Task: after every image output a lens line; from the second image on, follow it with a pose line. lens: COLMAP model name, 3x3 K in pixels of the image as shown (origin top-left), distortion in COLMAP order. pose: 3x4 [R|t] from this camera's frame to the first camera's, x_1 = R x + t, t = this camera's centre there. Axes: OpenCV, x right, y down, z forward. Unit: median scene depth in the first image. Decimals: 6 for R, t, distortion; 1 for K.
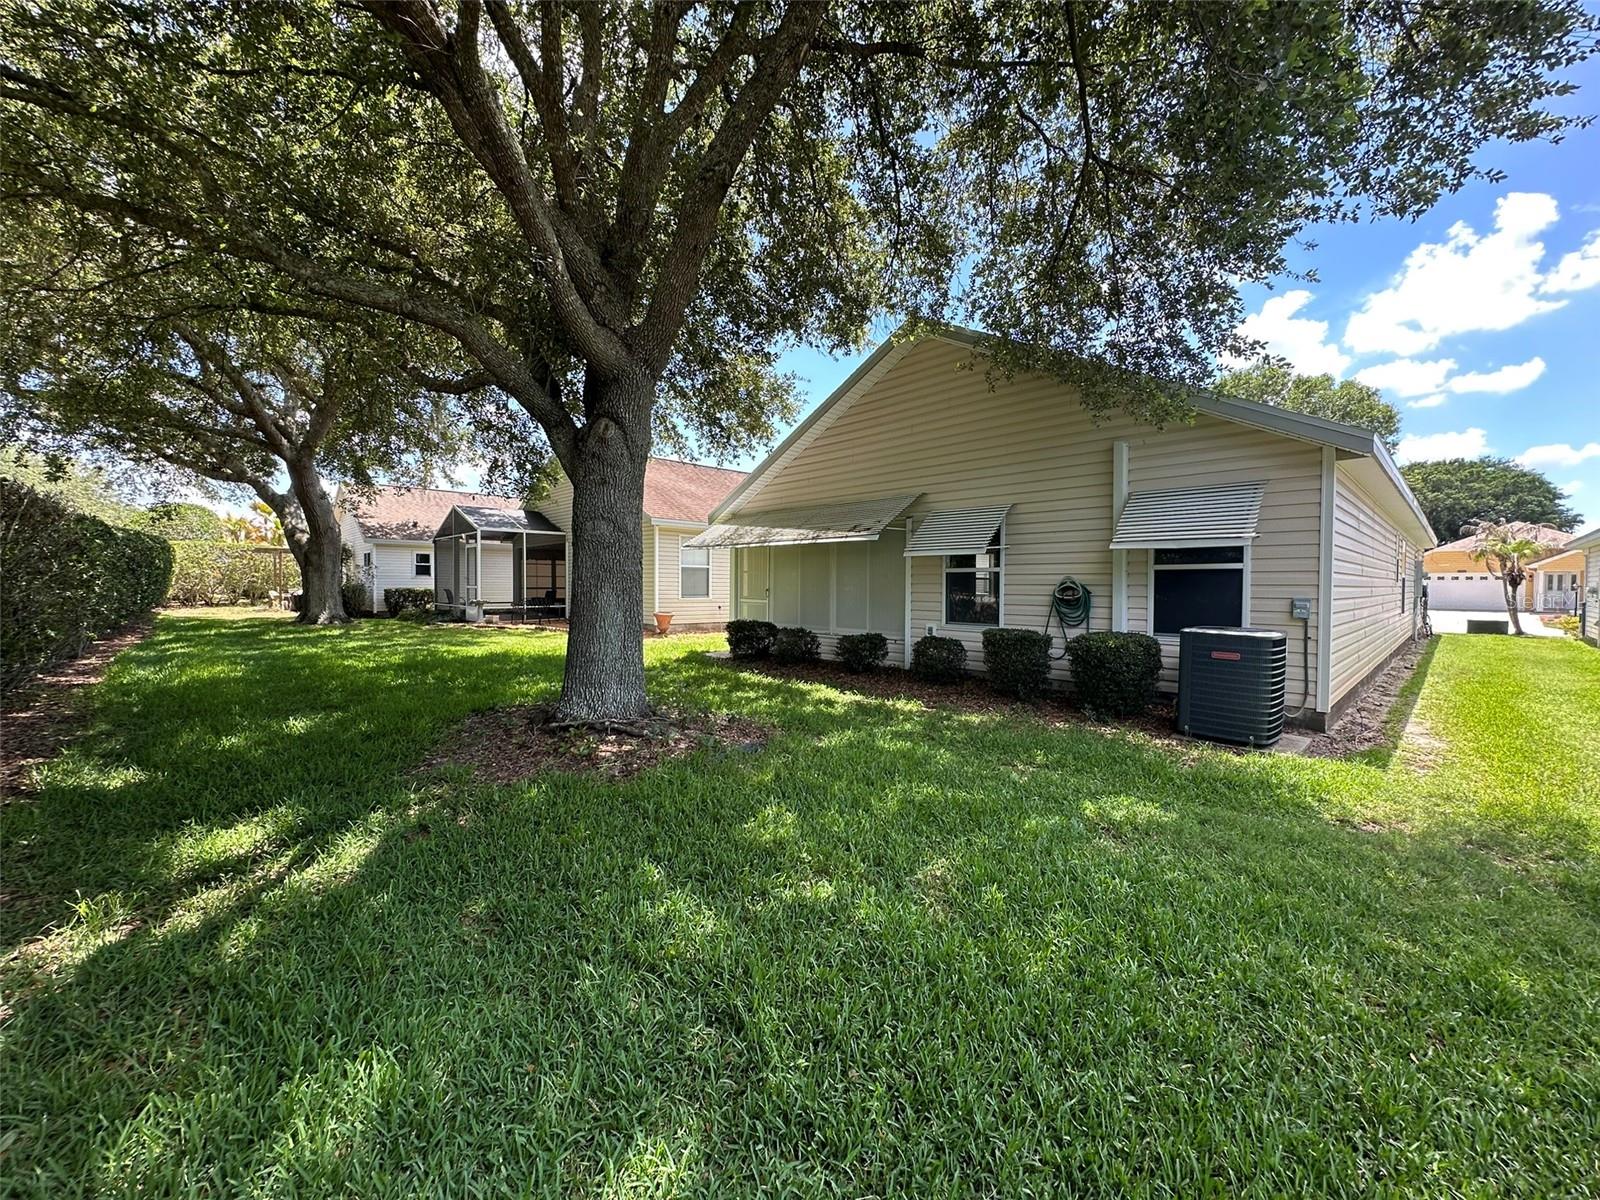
lens RADIAL K [[638.7, 0, 797.1], [0, 638.7, 592.9], [0, 0, 1]] dist [0.001287, -0.000808]
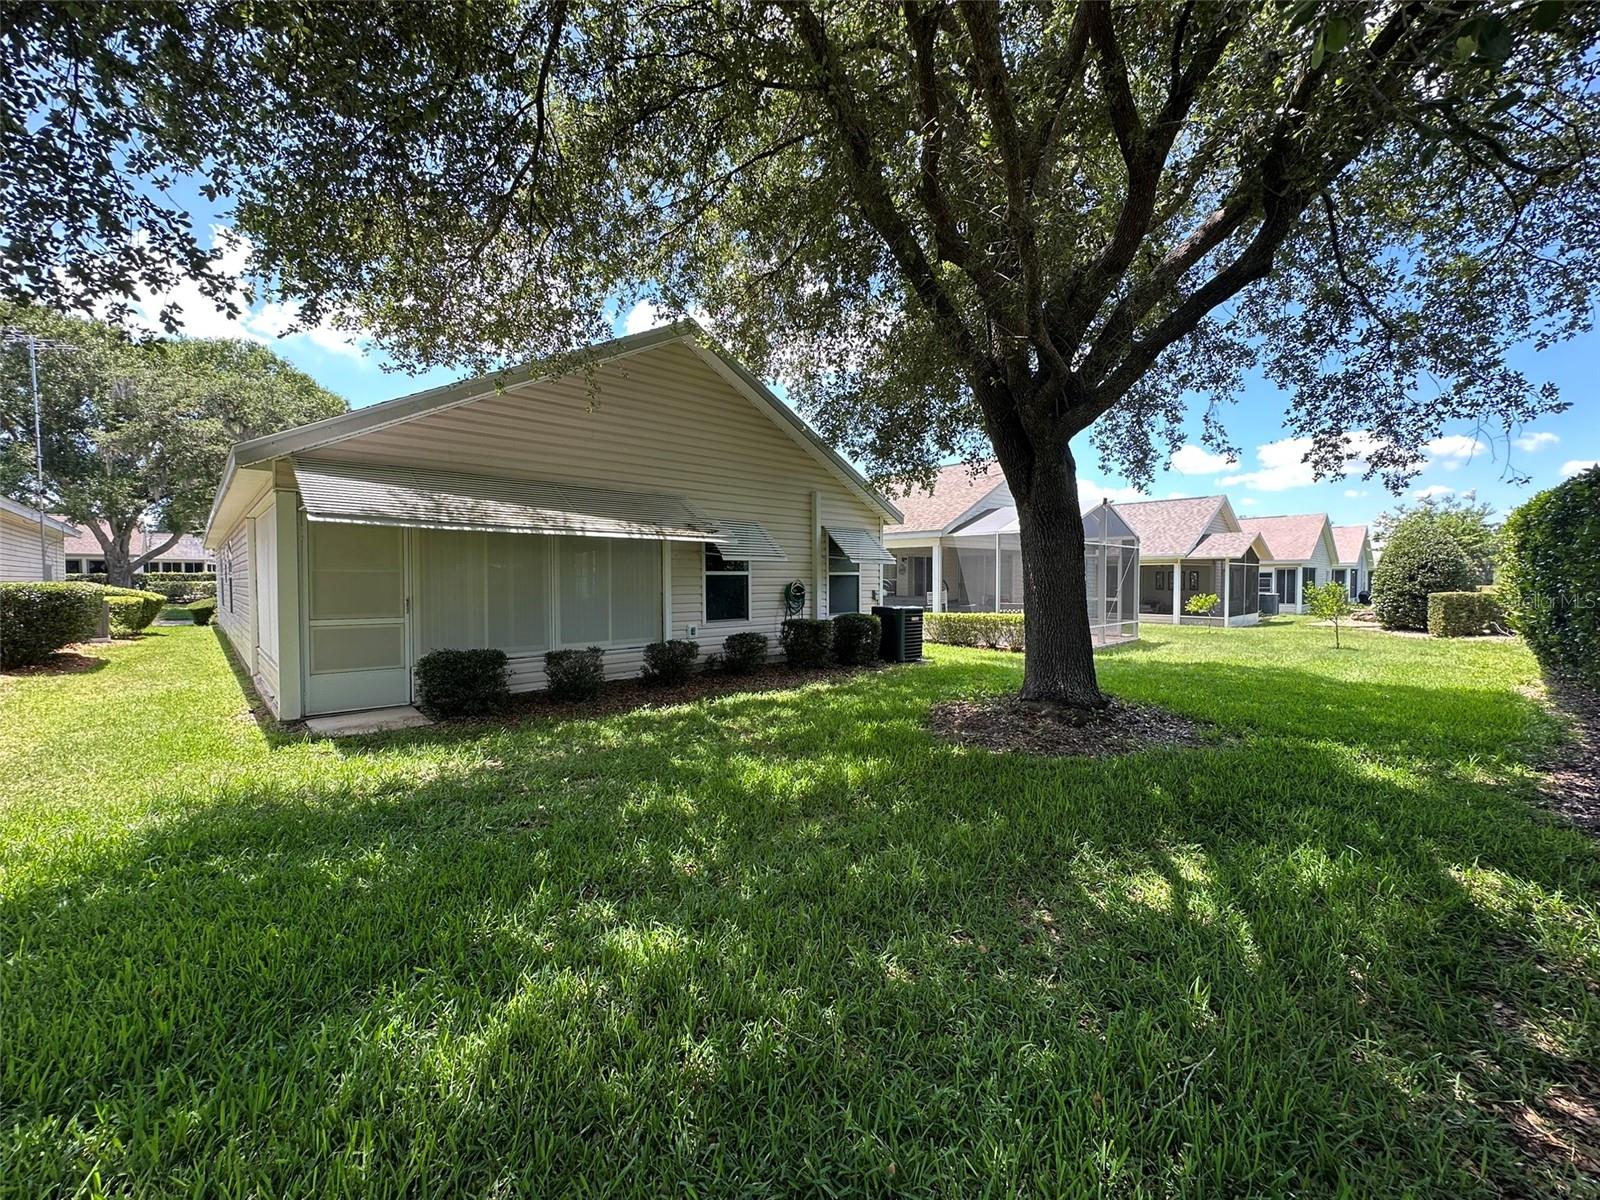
lens RADIAL K [[638.7, 0, 803.9], [0, 638.7, 597.9], [0, 0, 1]] dist [0.001287, -0.000808]
pose [[-0.002695, -0.032651, 0.999463, -1.162332], [0.021213, 0.999240, 0.032701, -0.034498], [-0.999771, 0.021289, -0.002001, 1.144398]]
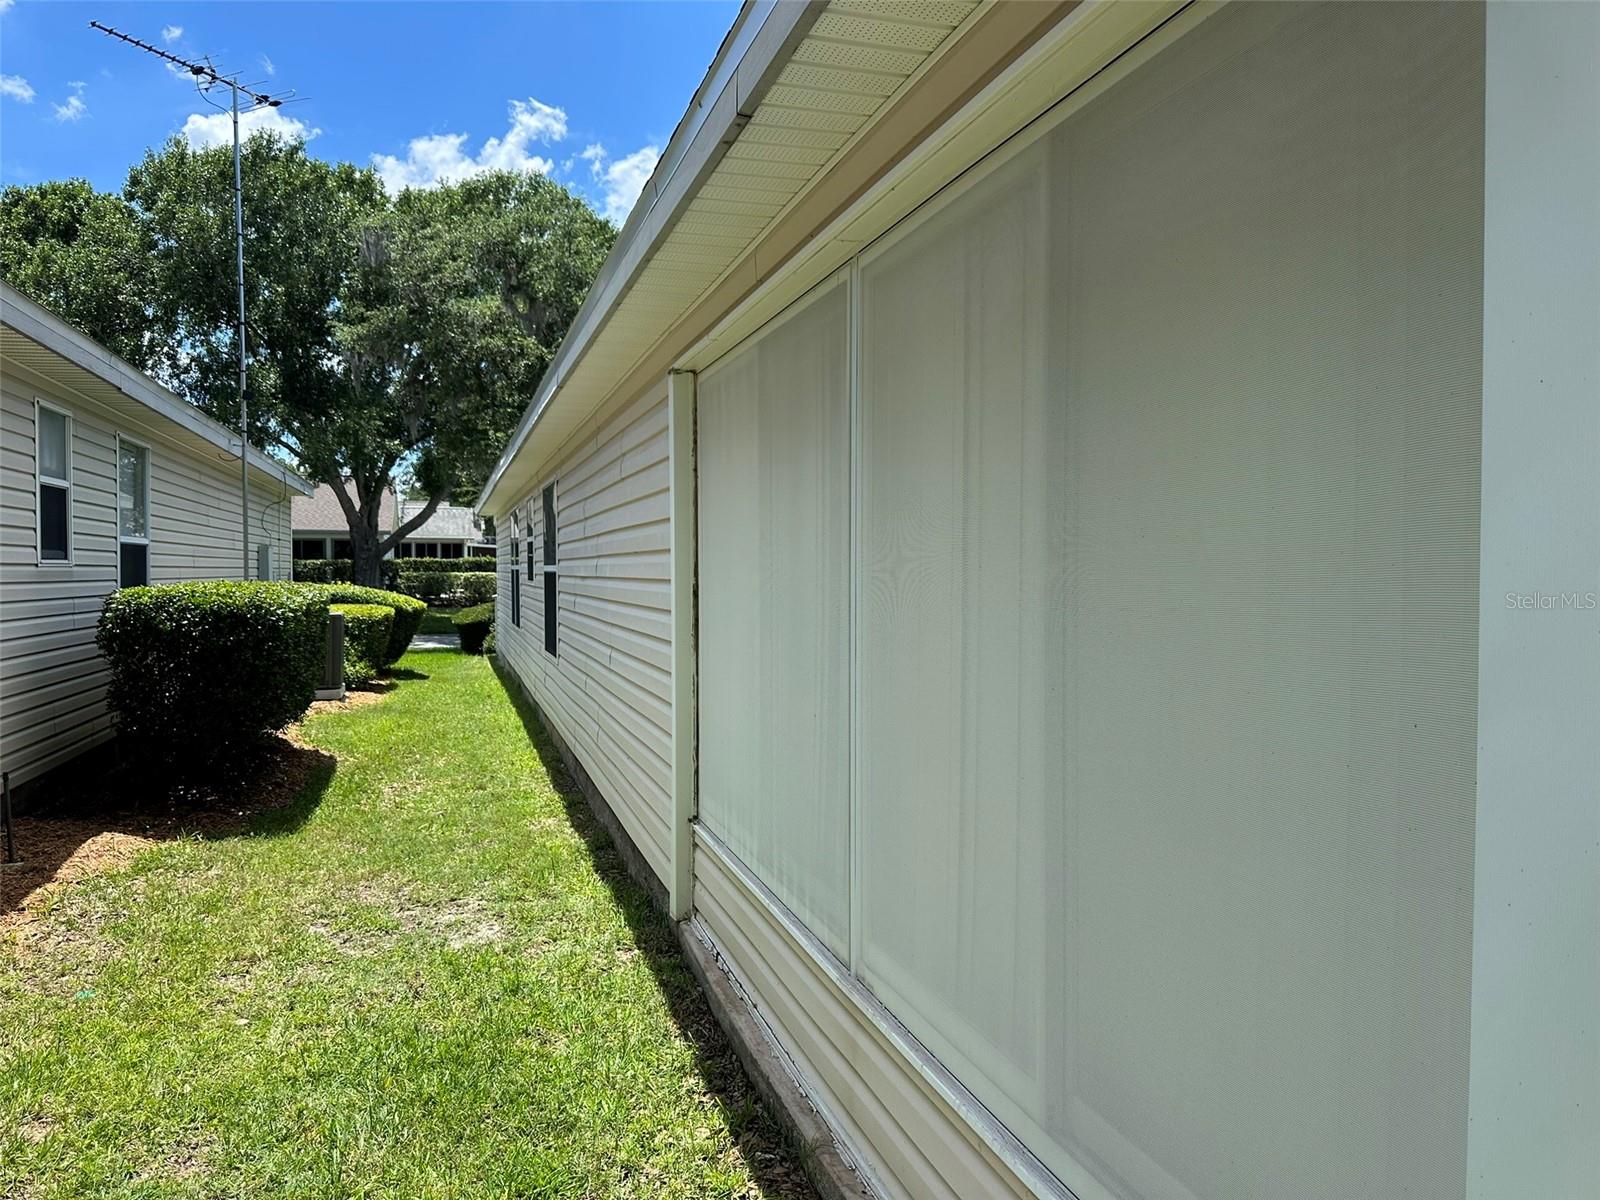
lens RADIAL K [[1125.0, 0, 800.3], [0, 1125.0, 598.3], [0, 0, 1]] dist [0.063635, -0.072573]
pose [[0.439520, -0.026516, 0.897841, -0.227117], [0.018374, 0.999620, 0.020528, -0.062231], [-0.898045, 0.007474, 0.439840, 2.107378]]
